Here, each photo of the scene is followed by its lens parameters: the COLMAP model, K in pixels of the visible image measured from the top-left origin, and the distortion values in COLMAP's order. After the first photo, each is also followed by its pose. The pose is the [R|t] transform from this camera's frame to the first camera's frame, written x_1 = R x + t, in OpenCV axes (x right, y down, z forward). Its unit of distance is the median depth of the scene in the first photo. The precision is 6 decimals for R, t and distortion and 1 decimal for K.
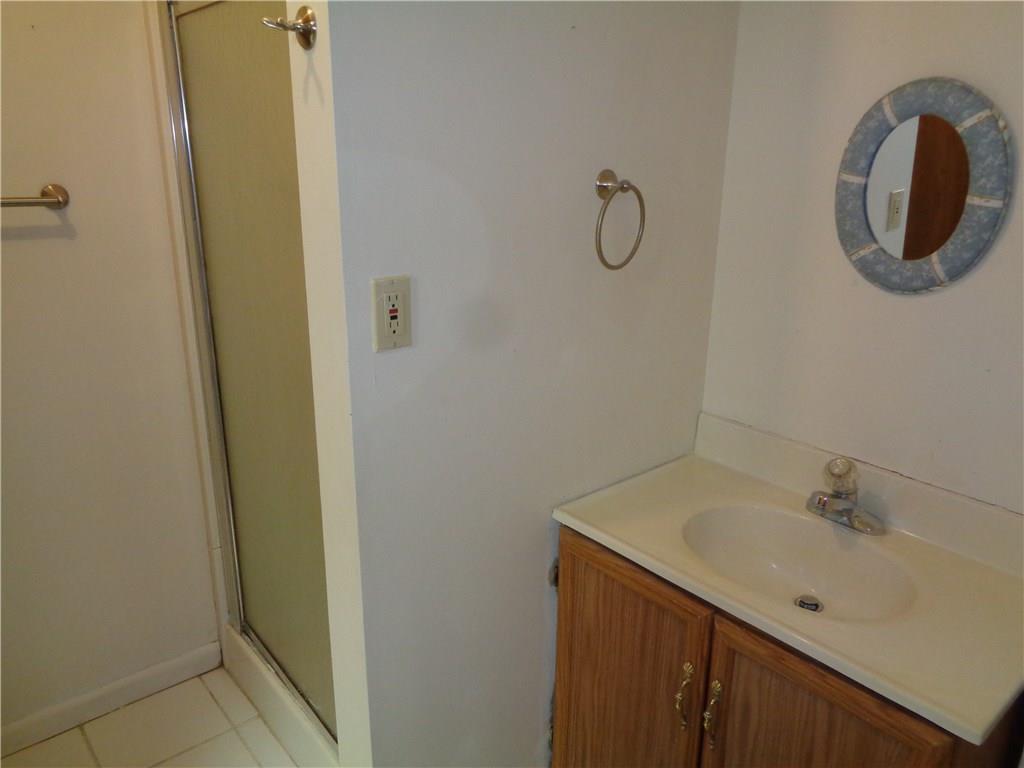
lens RADIAL K [[770.0, 0, 510.9], [0, 770.0, 383.7], [0, 0, 1]] dist [-0.004127, 0.010490]
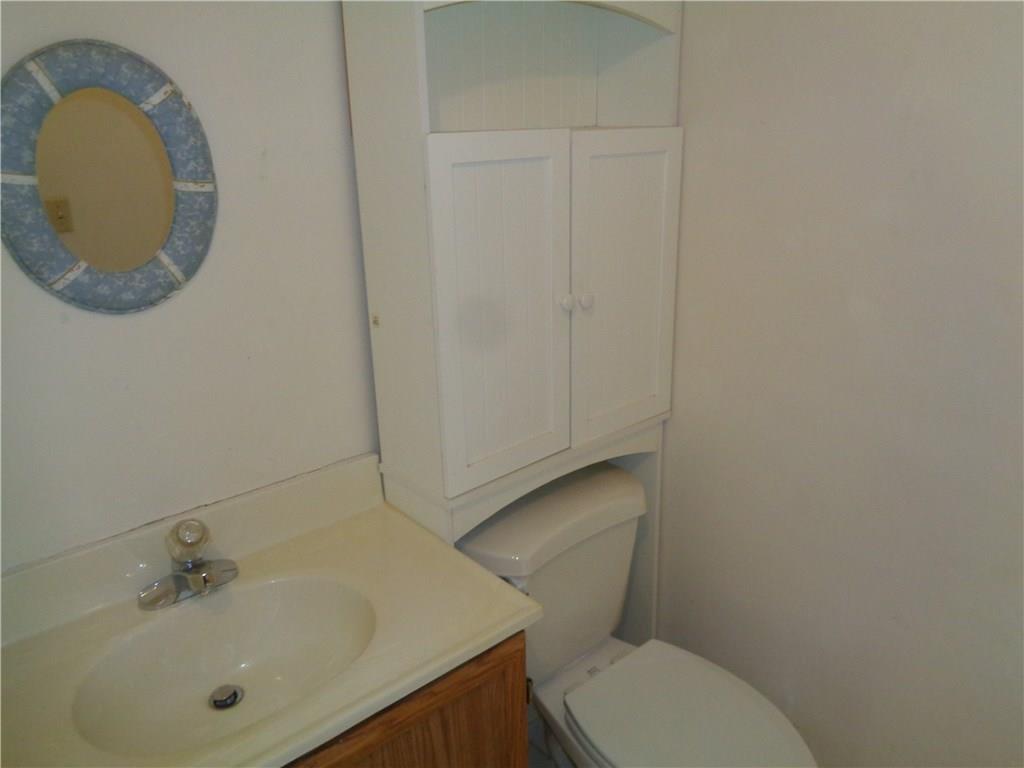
lens RADIAL K [[770.0, 0, 511.5], [0, 770.0, 383.5], [0, 0, 1]] dist [-0.004127, 0.010490]
pose [[-0.009507, -0.340837, 0.940074, -0.302318], [0.325641, 0.887814, 0.325183, -0.196974], [-0.945446, 0.309218, 0.102550, 0.604394]]
